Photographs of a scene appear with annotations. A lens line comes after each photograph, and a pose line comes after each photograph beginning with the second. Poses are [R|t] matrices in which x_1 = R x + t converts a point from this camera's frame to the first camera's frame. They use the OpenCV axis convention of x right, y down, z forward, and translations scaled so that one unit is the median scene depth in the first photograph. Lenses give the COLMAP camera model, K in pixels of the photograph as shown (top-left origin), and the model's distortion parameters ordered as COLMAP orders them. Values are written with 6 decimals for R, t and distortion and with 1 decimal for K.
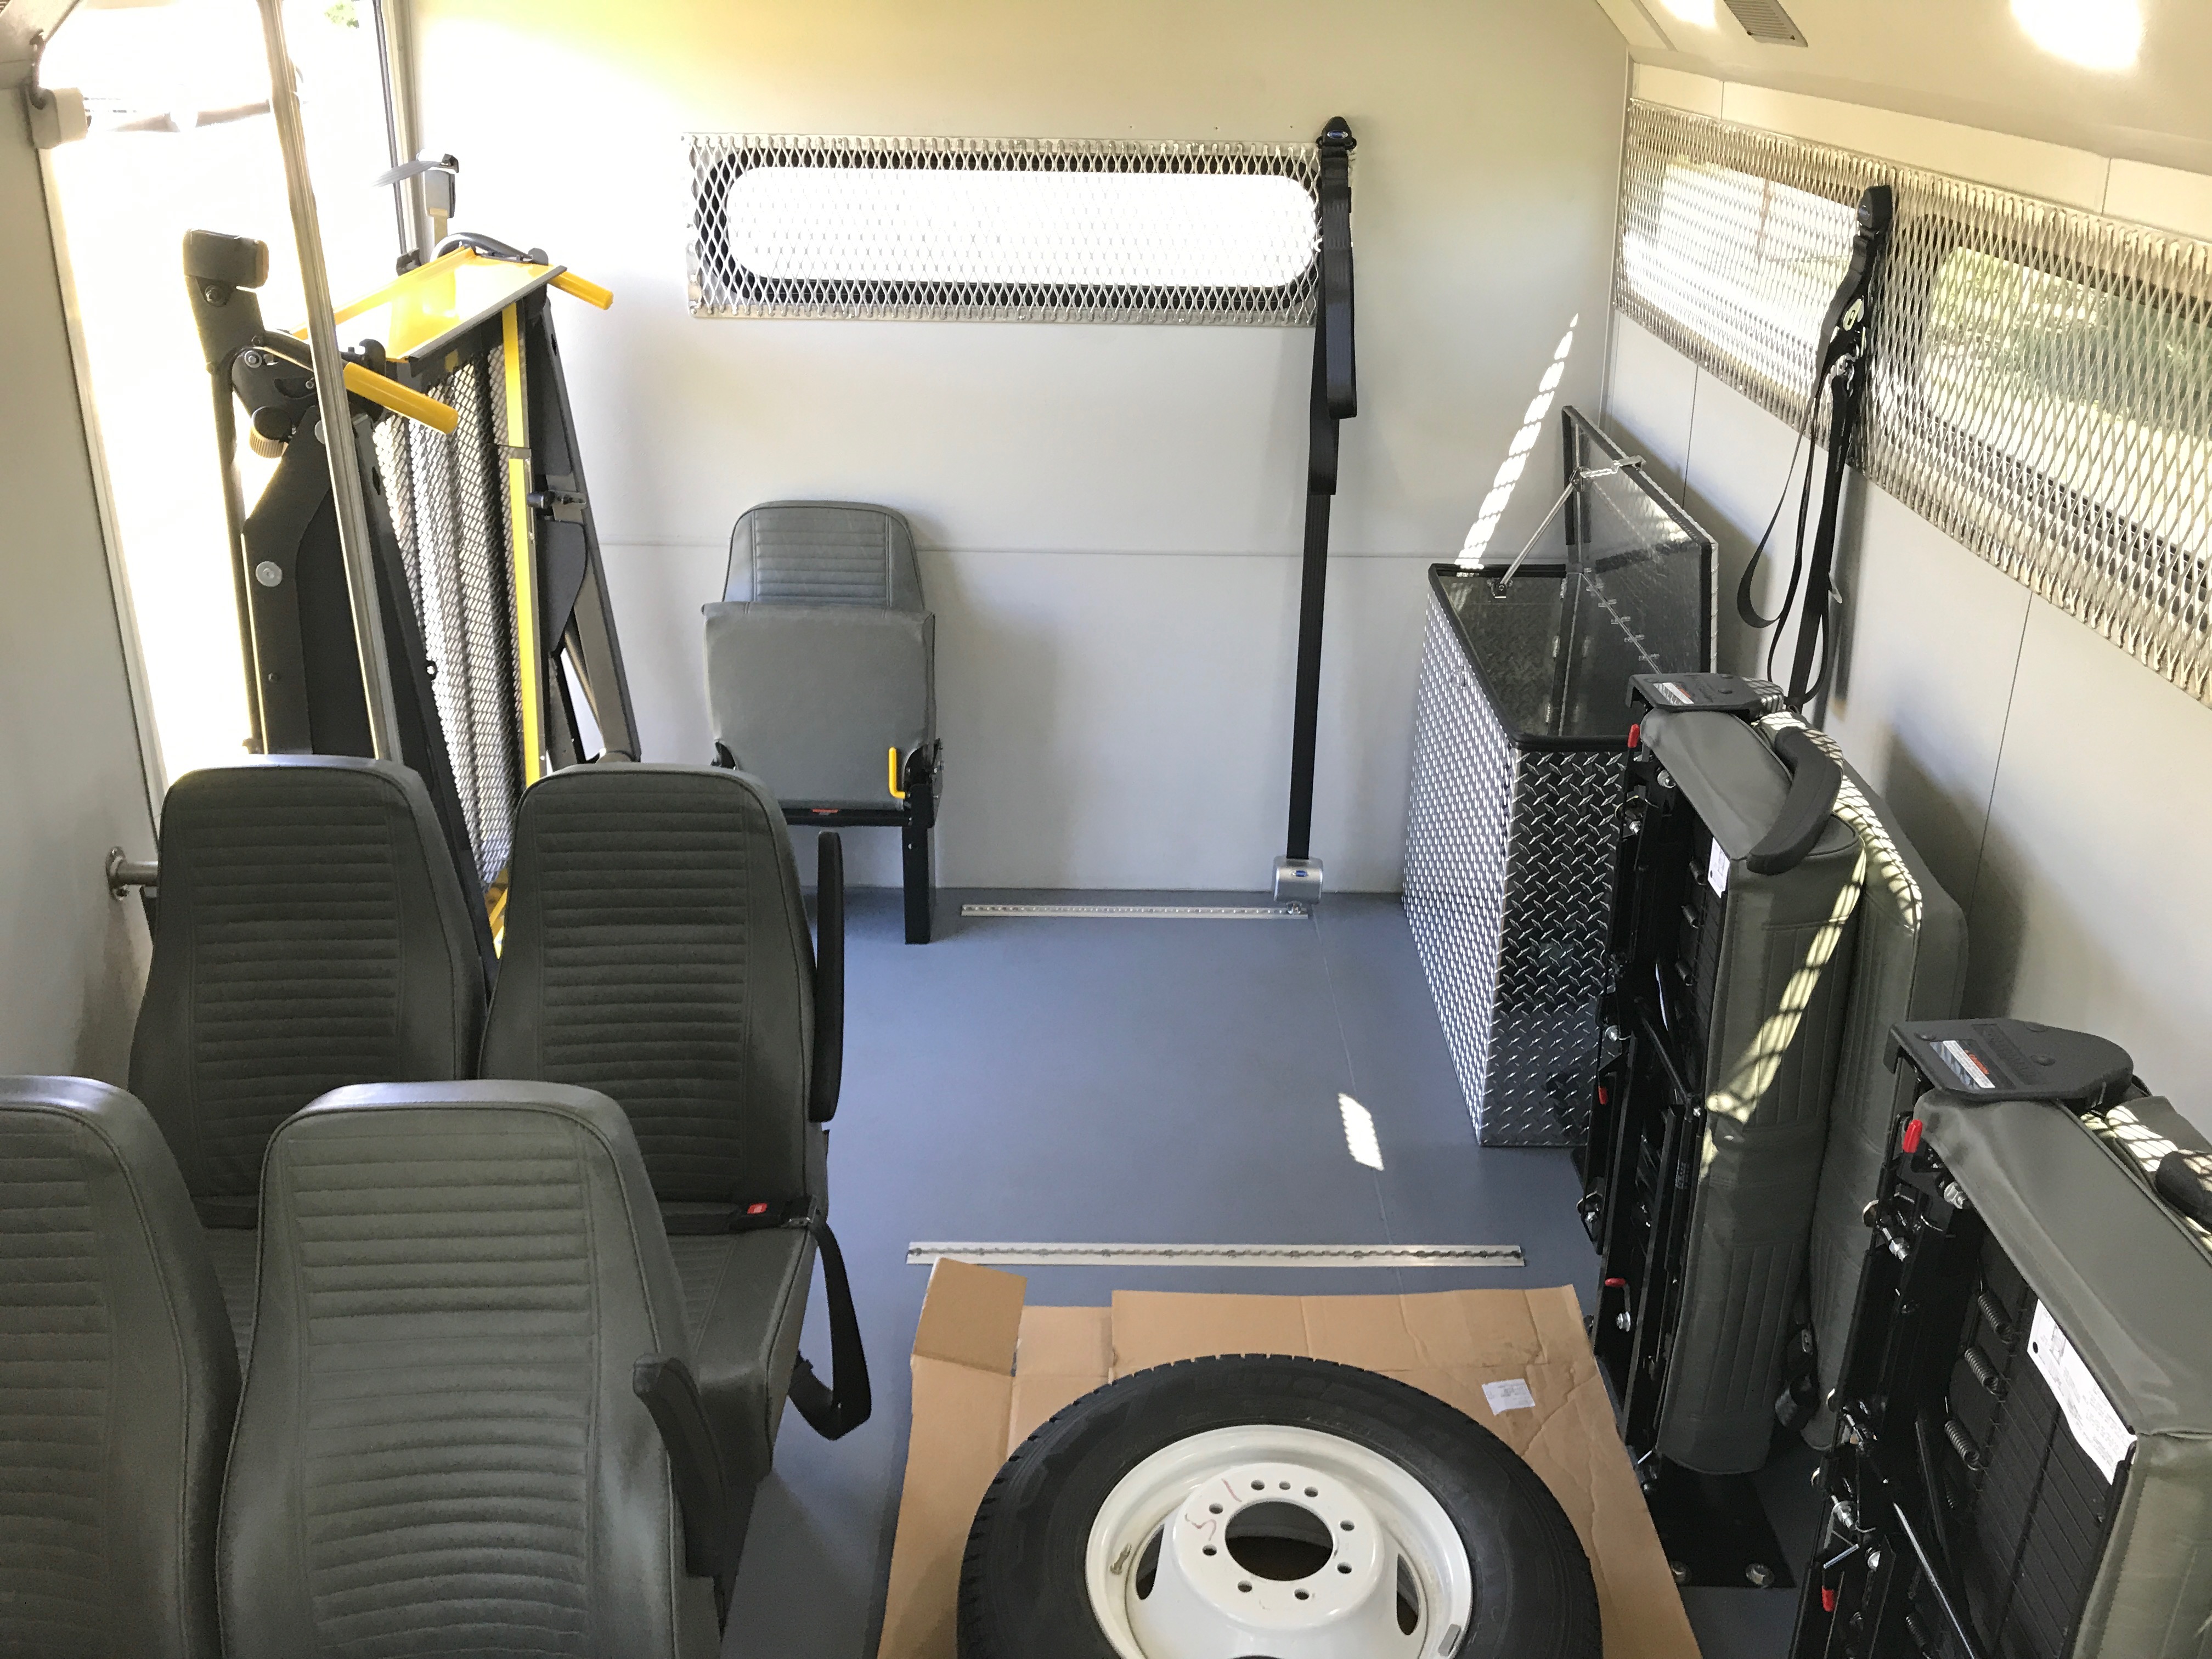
lens RADIAL K [[1832.9, 0, 1104.2], [0, 1832.9, 734.8], [0, 0, 1]] dist [0.068332, -0.179416]
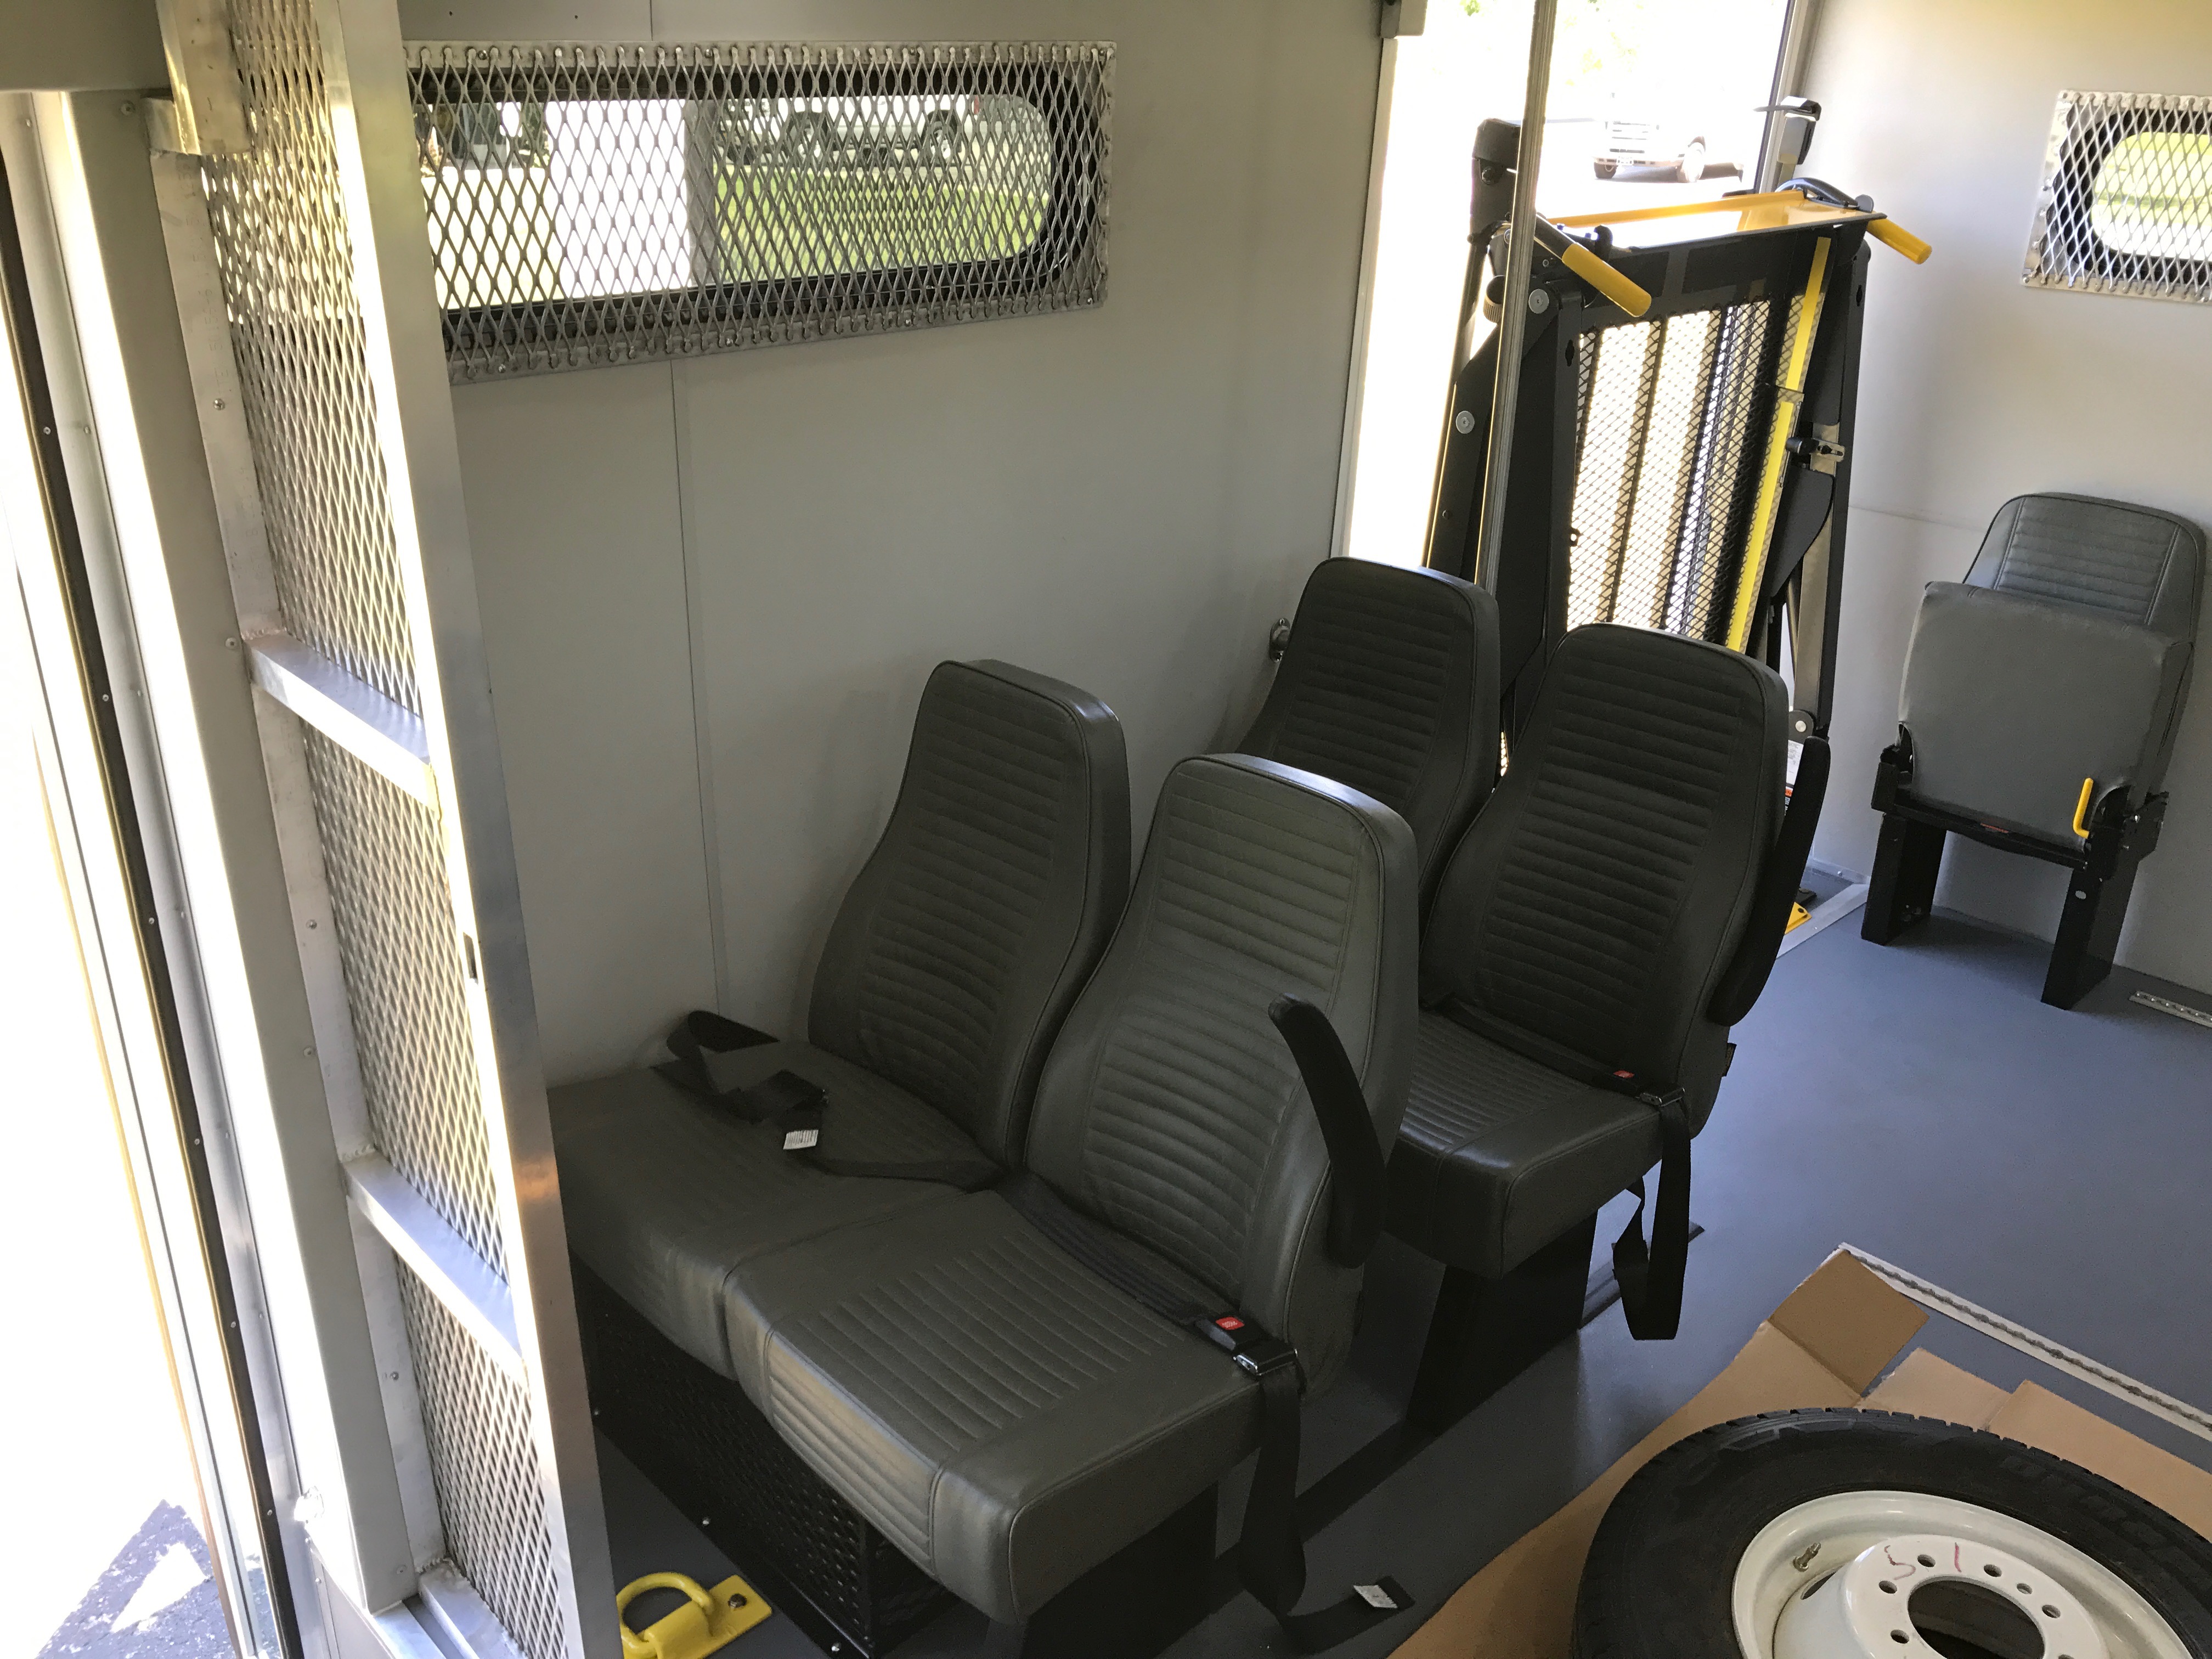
lens RADIAL K [[1854.3, 0, 1107.9], [0, 1854.3, 722.6], [0, 0, 1]] dist [0.046193, -0.069145]
pose [[0.680323, 0.252321, -0.688109, 0.173388], [-0.286630, 0.955692, 0.067054, 0.056337], [0.674540, 0.151615, 0.722502, 0.033845]]
